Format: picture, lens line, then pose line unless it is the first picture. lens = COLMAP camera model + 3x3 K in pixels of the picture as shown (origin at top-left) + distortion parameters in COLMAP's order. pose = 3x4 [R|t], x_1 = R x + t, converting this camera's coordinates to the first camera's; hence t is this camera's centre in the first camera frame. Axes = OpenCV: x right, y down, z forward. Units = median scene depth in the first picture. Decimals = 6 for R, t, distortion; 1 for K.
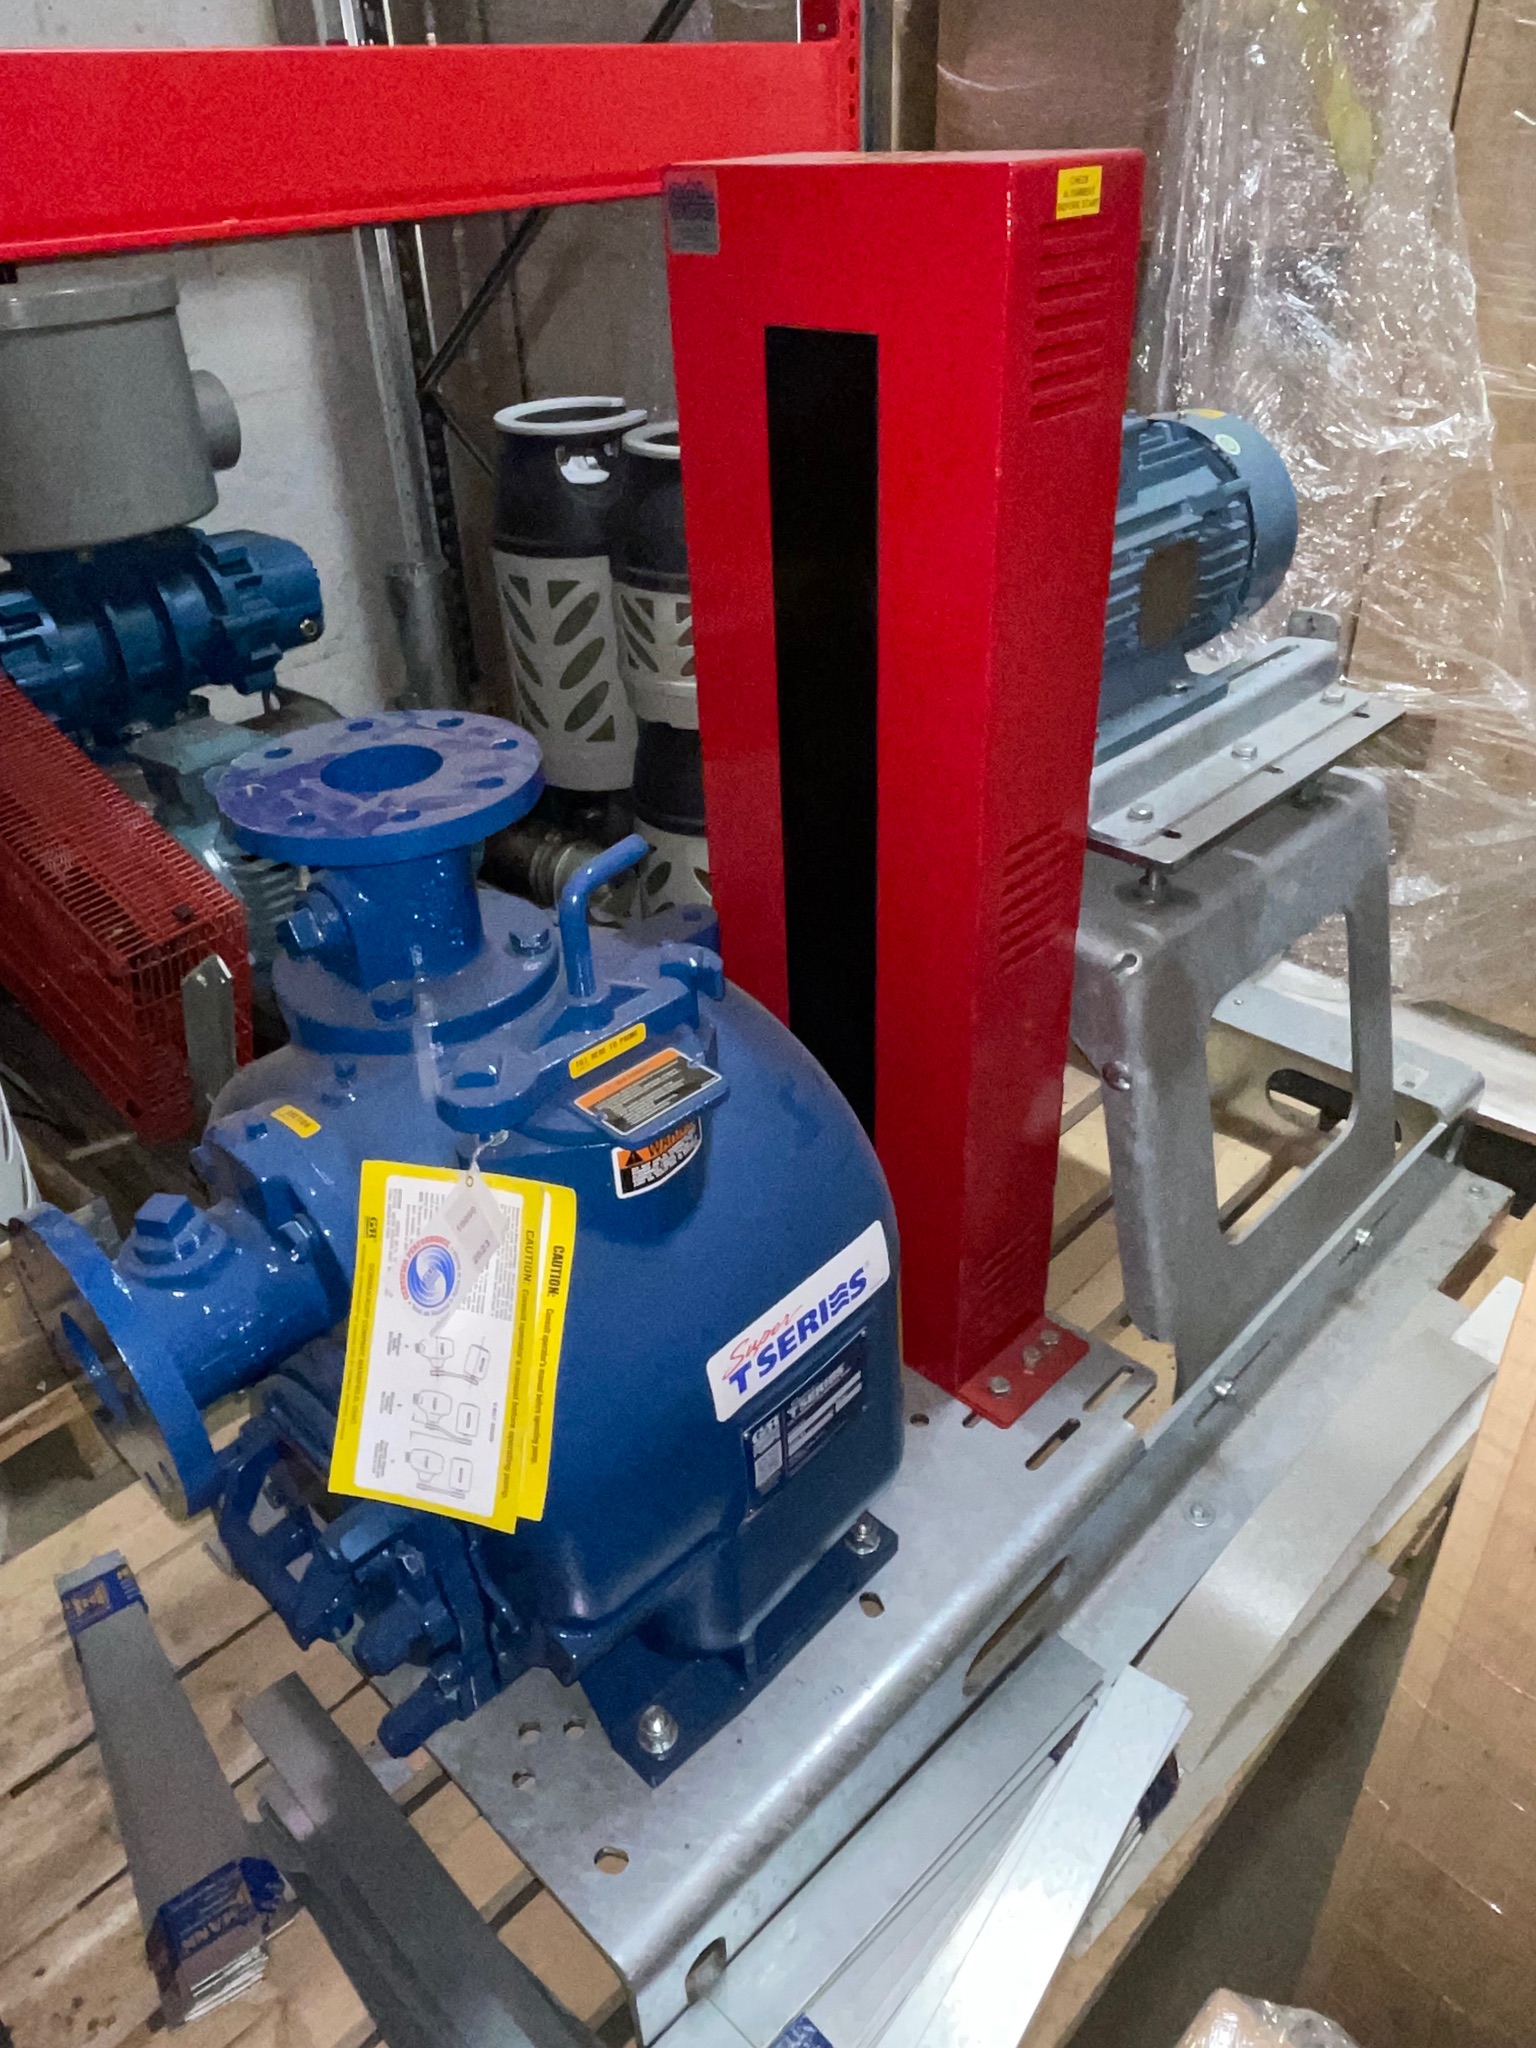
lens RADIAL K [[1452.6, 0, 749.8], [0, 1452.6, 1024.6], [0, 0, 1]] dist [-0.002584, -0.010919]
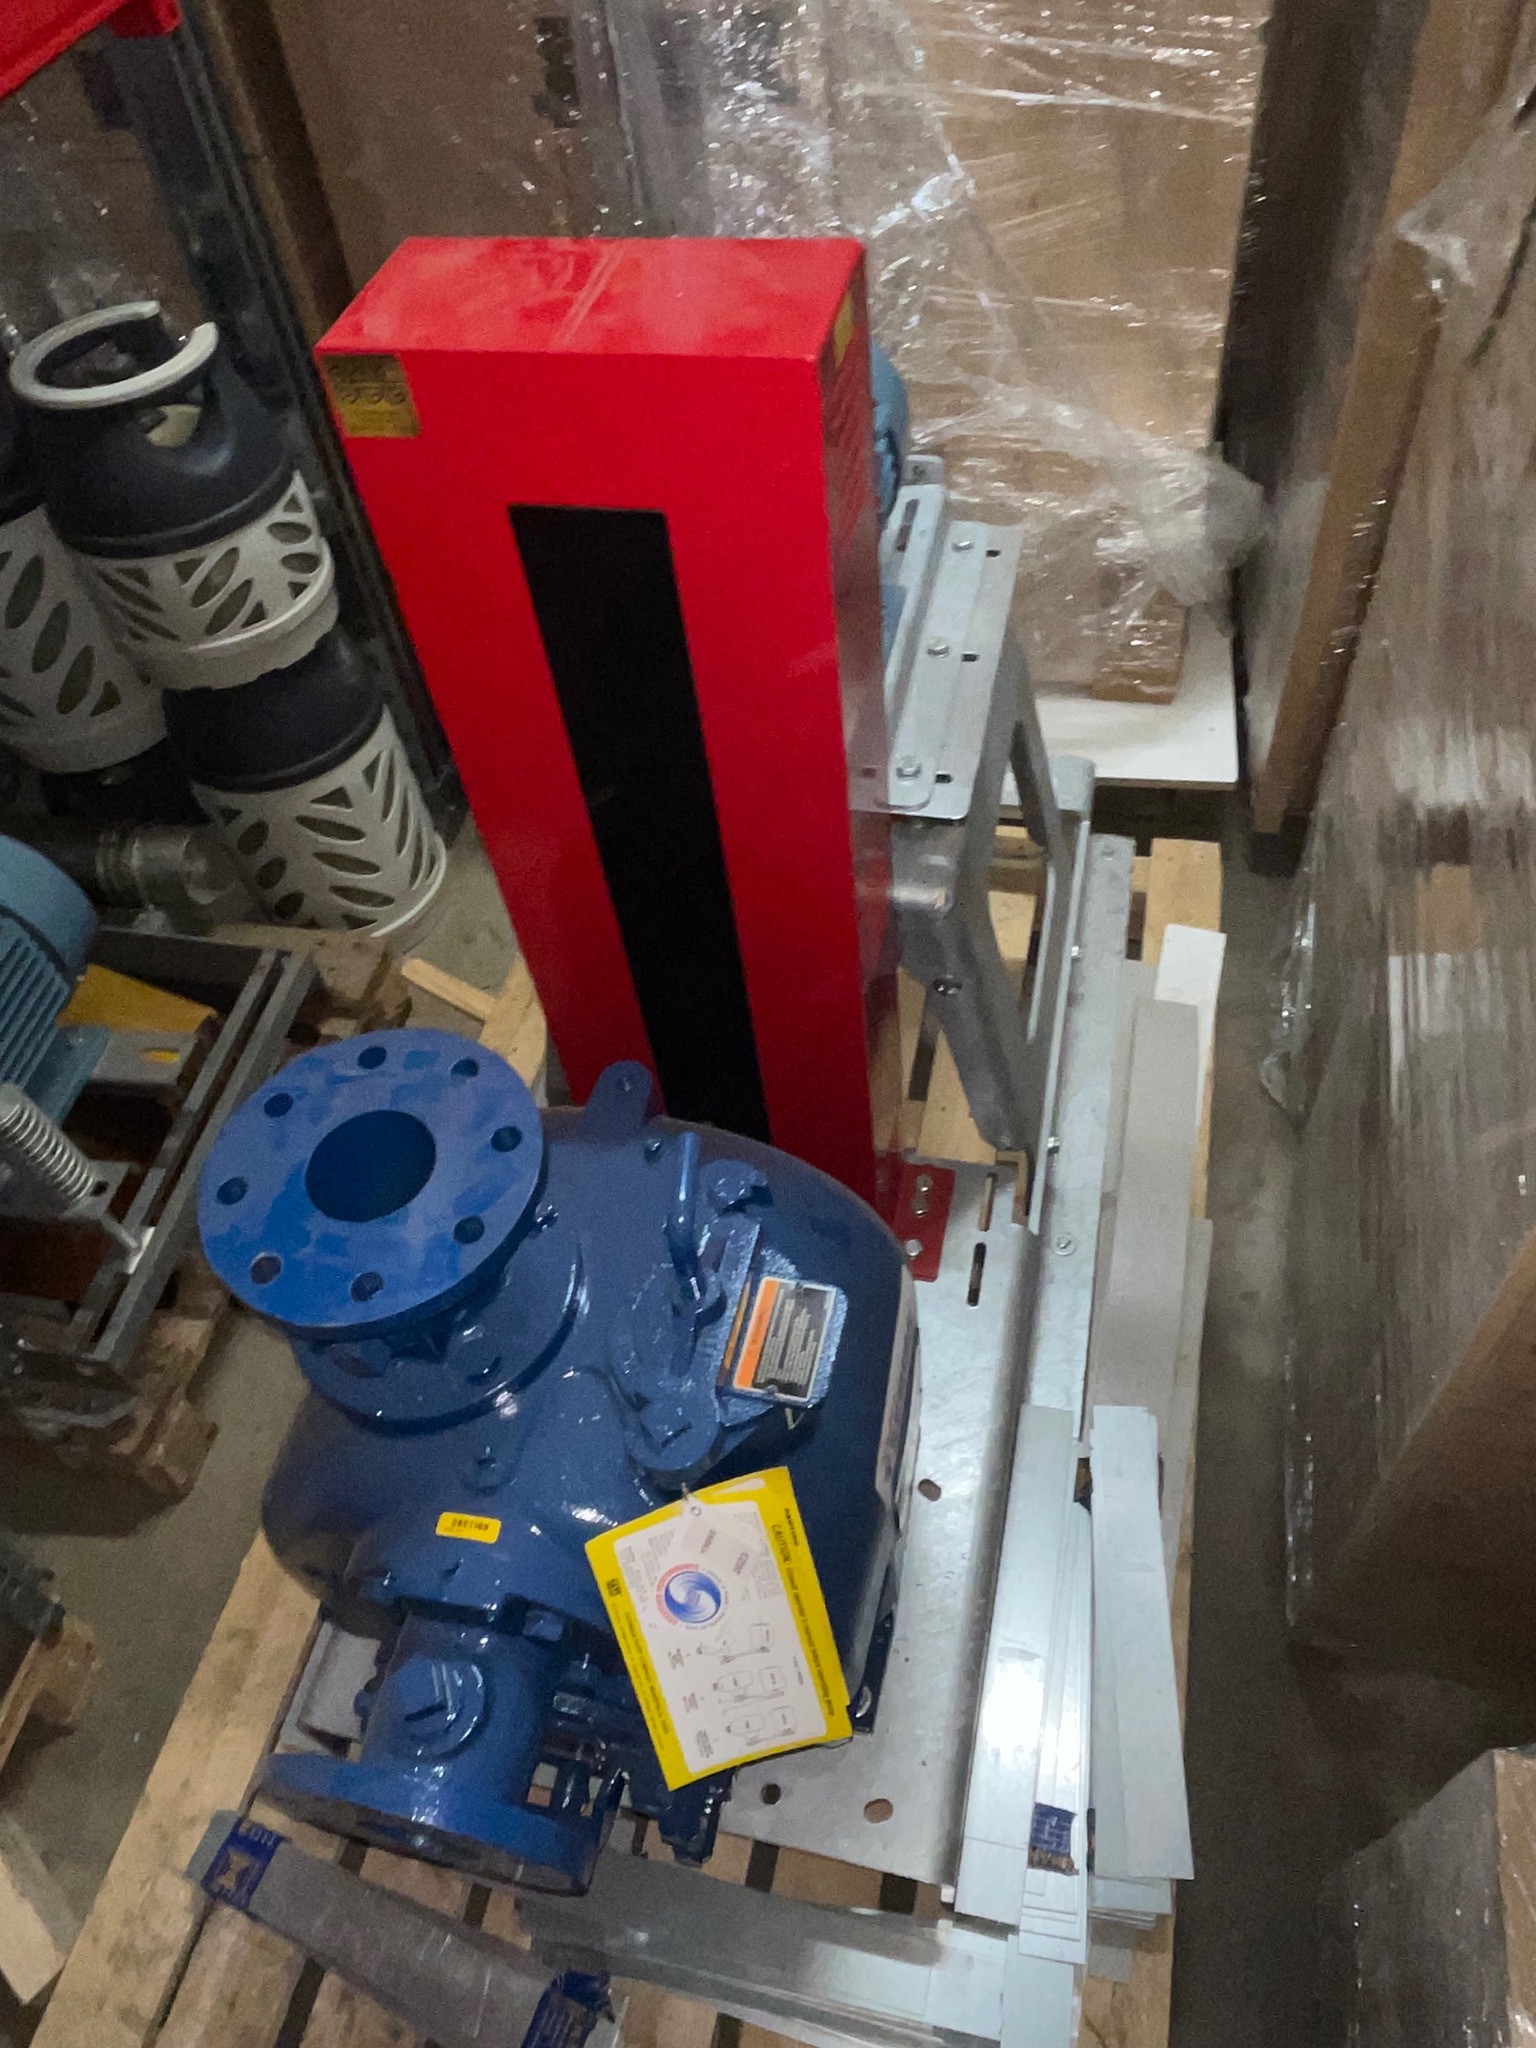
lens RADIAL K [[1452.6, 0, 778.6], [0, 1452.6, 1013.9], [0, 0, 1]] dist [-0.002584, -0.010919]
pose [[0.846239, -0.434767, 0.307988, -0.241013], [0.332282, 0.882515, 0.332801, -0.420226], [-0.416495, -0.179291, 0.891284, 0.080500]]
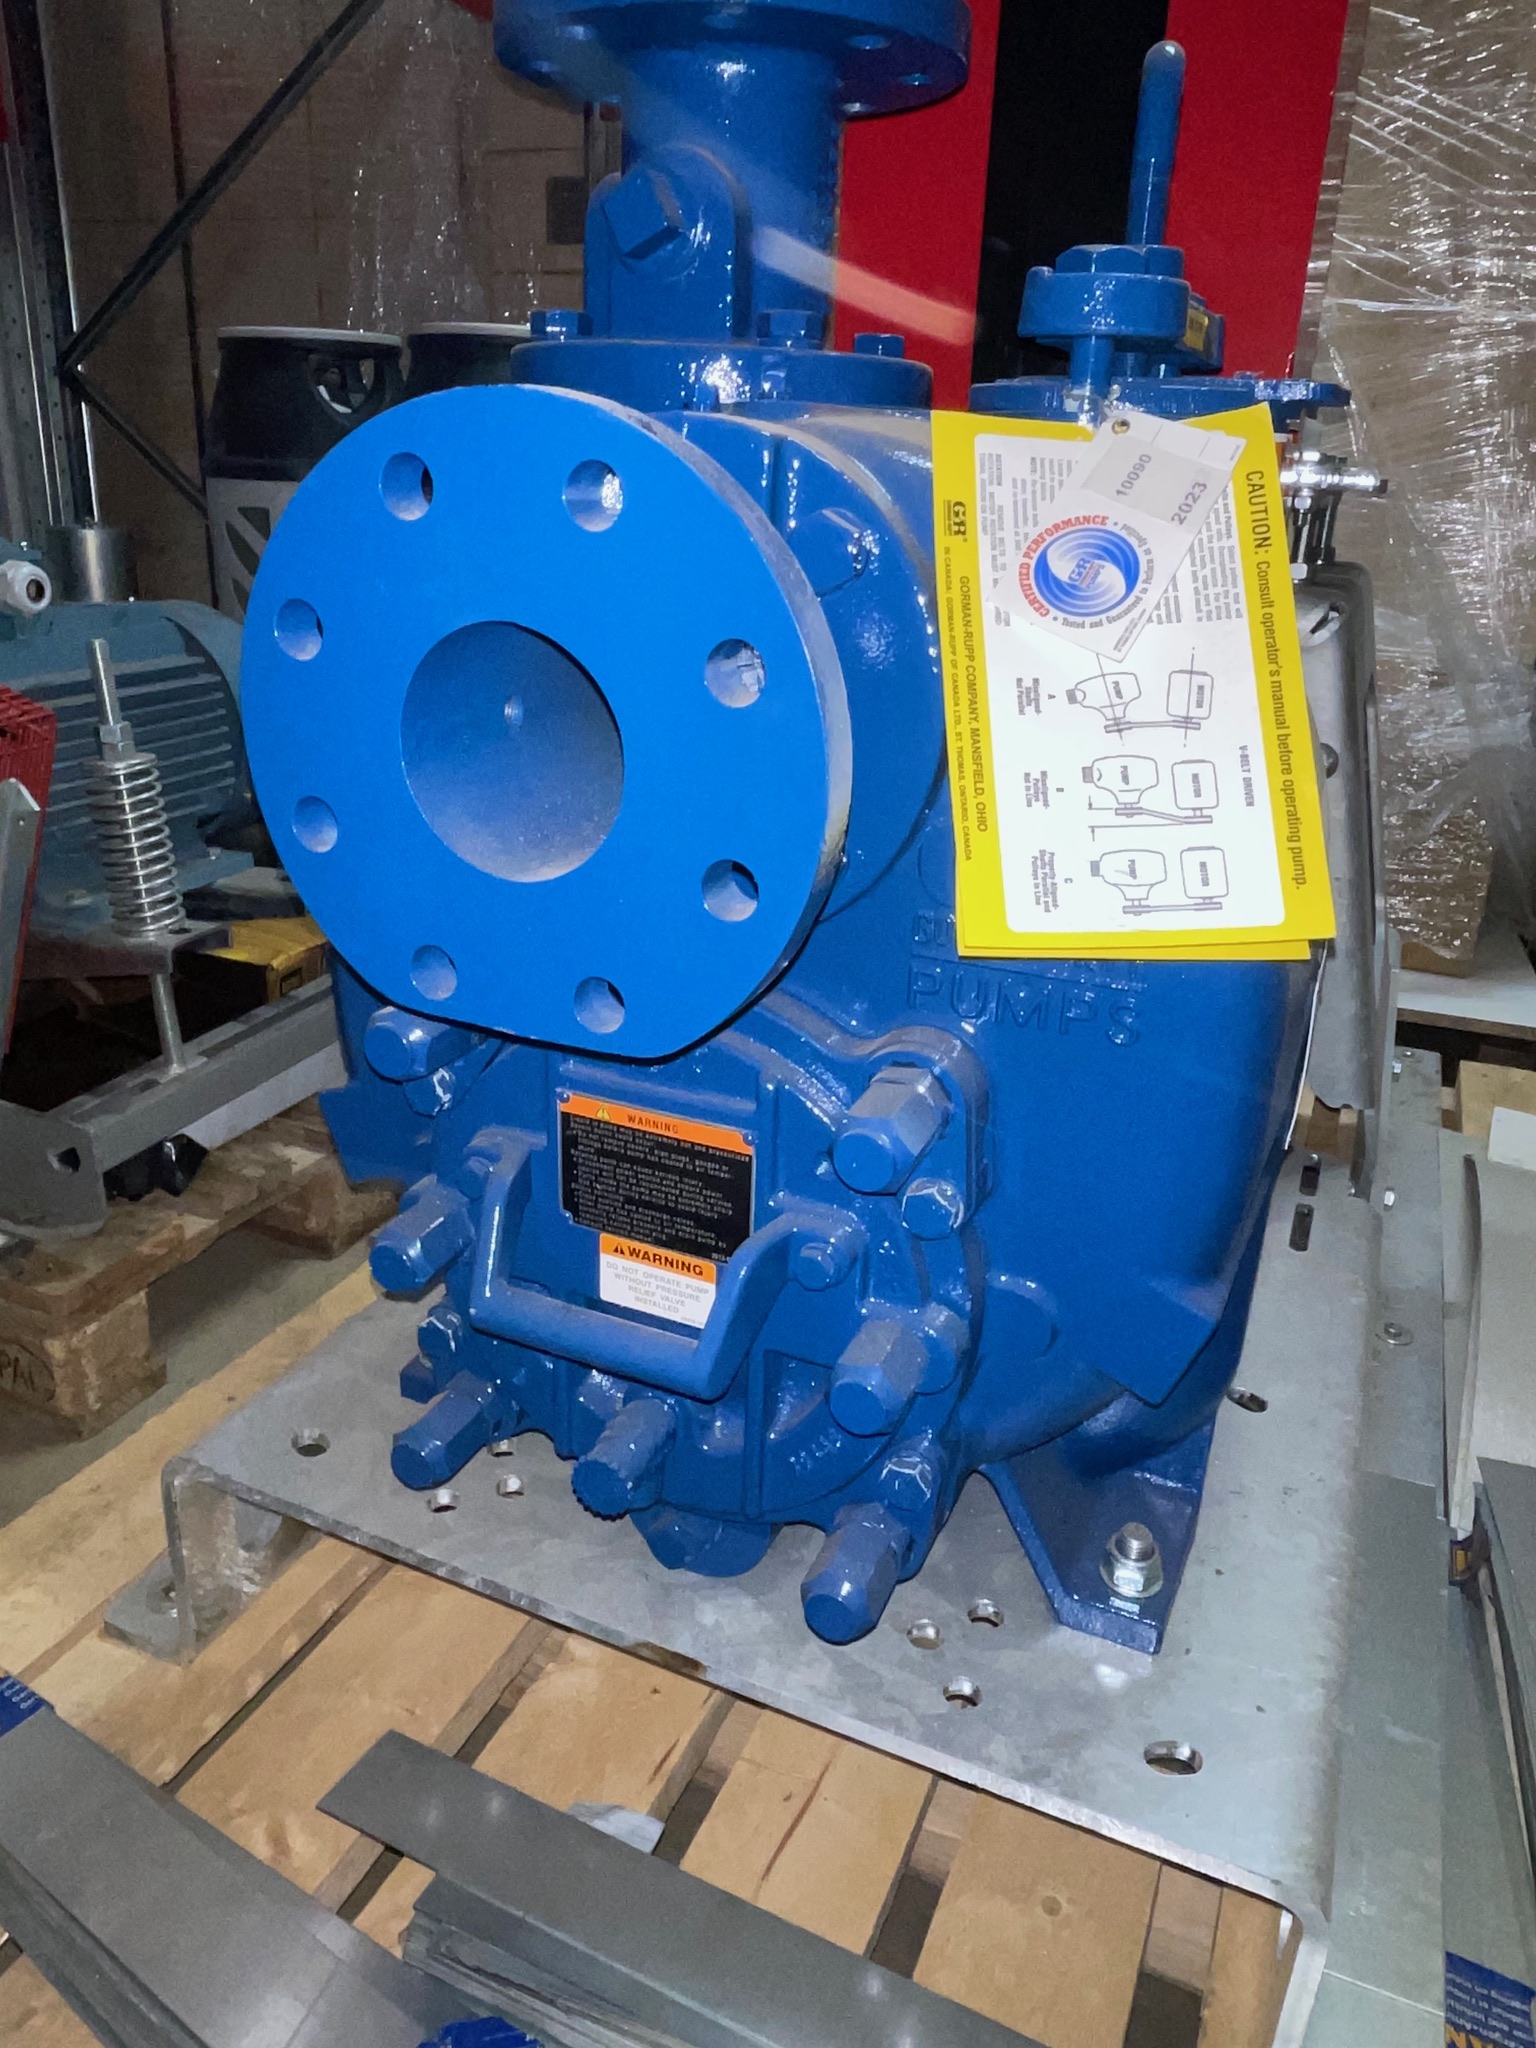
lens RADIAL K [[1452.6, 0, 762.6], [0, 1452.6, 1013.8], [0, 0, 1]] dist [-0.002584, -0.010919]
pose [[0.929104, -0.056910, 0.365414, -0.448954], [0.129583, 0.975544, -0.177547, 0.345229], [-0.346373, 0.212311, 0.913756, 0.420334]]
